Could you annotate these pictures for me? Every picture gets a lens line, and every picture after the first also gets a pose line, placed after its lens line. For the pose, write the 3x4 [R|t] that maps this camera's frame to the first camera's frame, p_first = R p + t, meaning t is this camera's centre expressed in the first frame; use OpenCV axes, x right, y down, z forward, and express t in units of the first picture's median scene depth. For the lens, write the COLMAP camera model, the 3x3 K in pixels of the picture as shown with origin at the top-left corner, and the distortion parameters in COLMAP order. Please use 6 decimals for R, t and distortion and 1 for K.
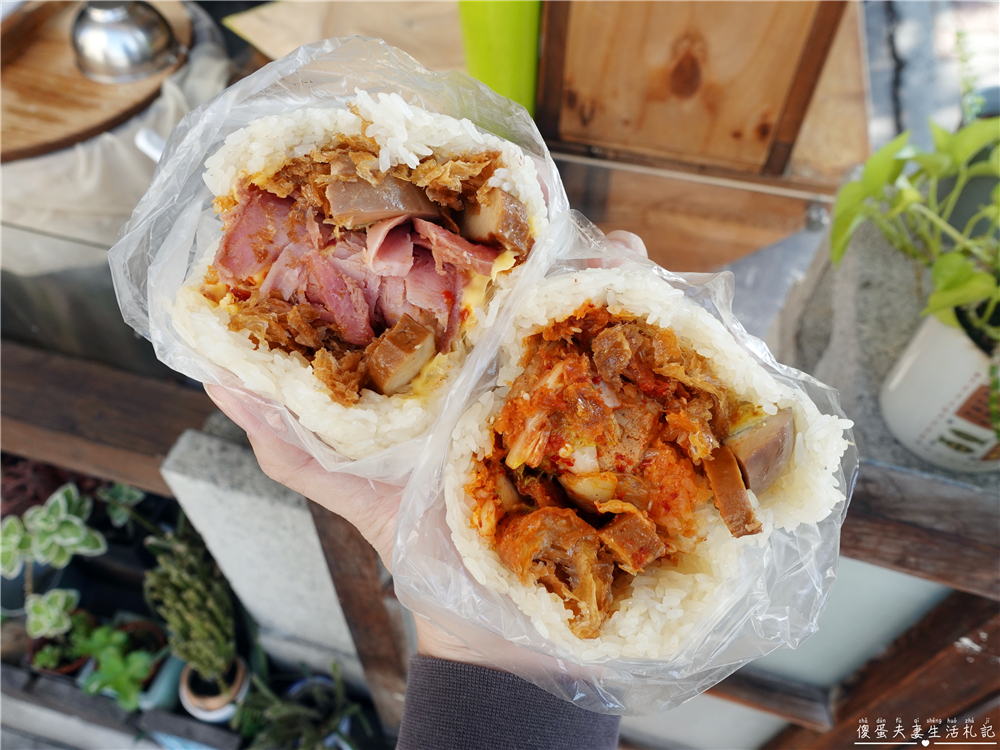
lens RADIAL K [[763.8, 0, 502.7], [0, 763.8, 376.9], [0, 0, 1]] dist [-0.003088, -0.009282]
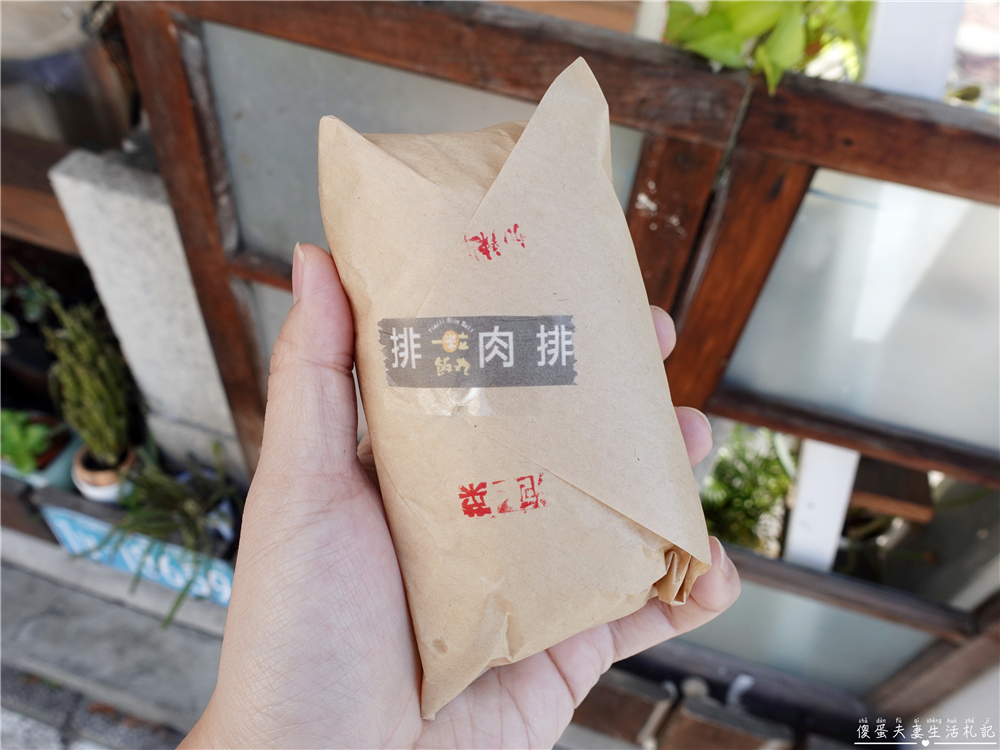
lens RADIAL K [[763.8, 0, 502.7], [0, 763.8, 370.3], [0, 0, 1]] dist [-0.003088, -0.009282]
pose [[0.998290, 0.054315, 0.021623, 0.160316], [-0.052864, 0.996624, -0.062821, 0.318987], [-0.024963, 0.061571, 0.997791, -0.107054]]
